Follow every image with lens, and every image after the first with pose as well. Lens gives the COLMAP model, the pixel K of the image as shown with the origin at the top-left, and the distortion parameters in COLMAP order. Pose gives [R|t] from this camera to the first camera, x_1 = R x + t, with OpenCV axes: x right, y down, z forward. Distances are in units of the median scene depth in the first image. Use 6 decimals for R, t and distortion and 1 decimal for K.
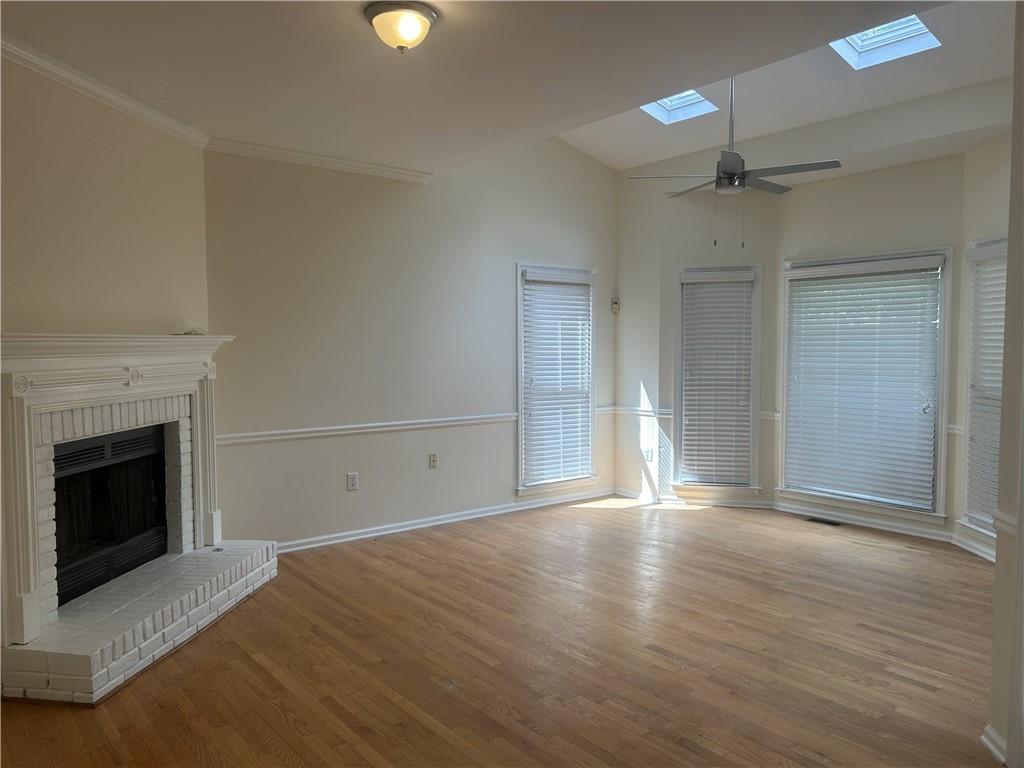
lens RADIAL K [[784.8, 0, 509.7], [0, 784.8, 384.5], [0, 0, 1]] dist [0.077572, -0.082212]
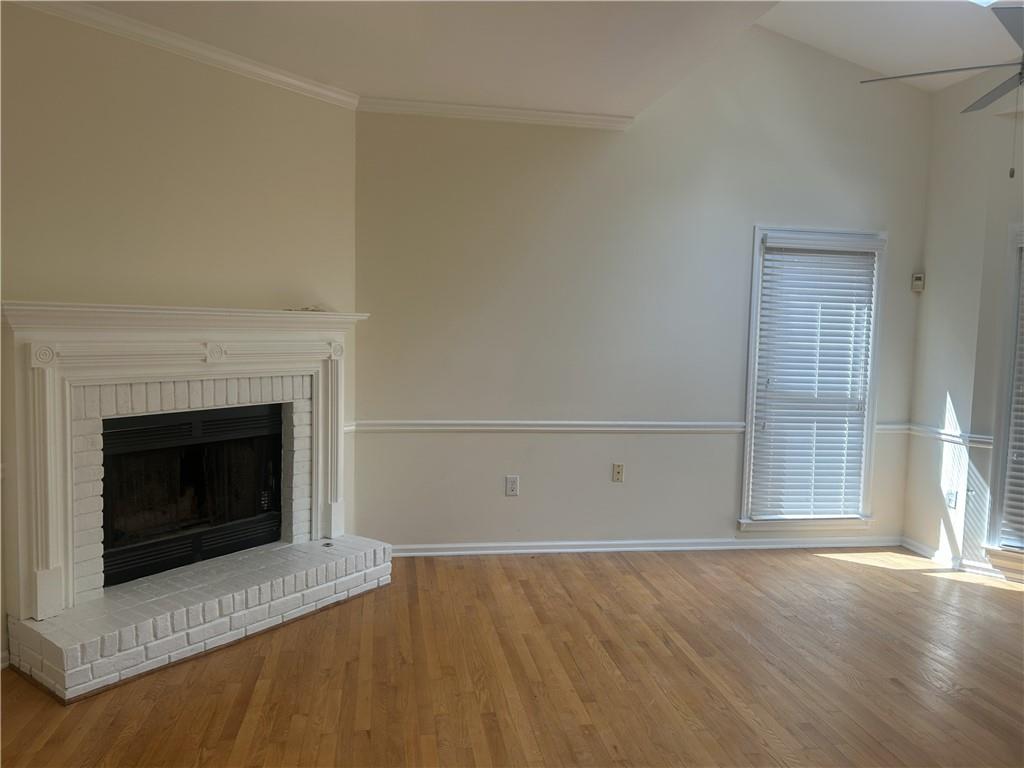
lens RADIAL K [[783.5, 0, 490.2], [0, 783.5, 383.5], [0, 0, 1]] dist [0.093481, -0.127946]
pose [[0.873883, 0.059884, -0.482434, 0.187432], [-0.052759, 0.998205, 0.028339, -0.012119], [0.483265, 0.000687, 0.875474, 0.236216]]
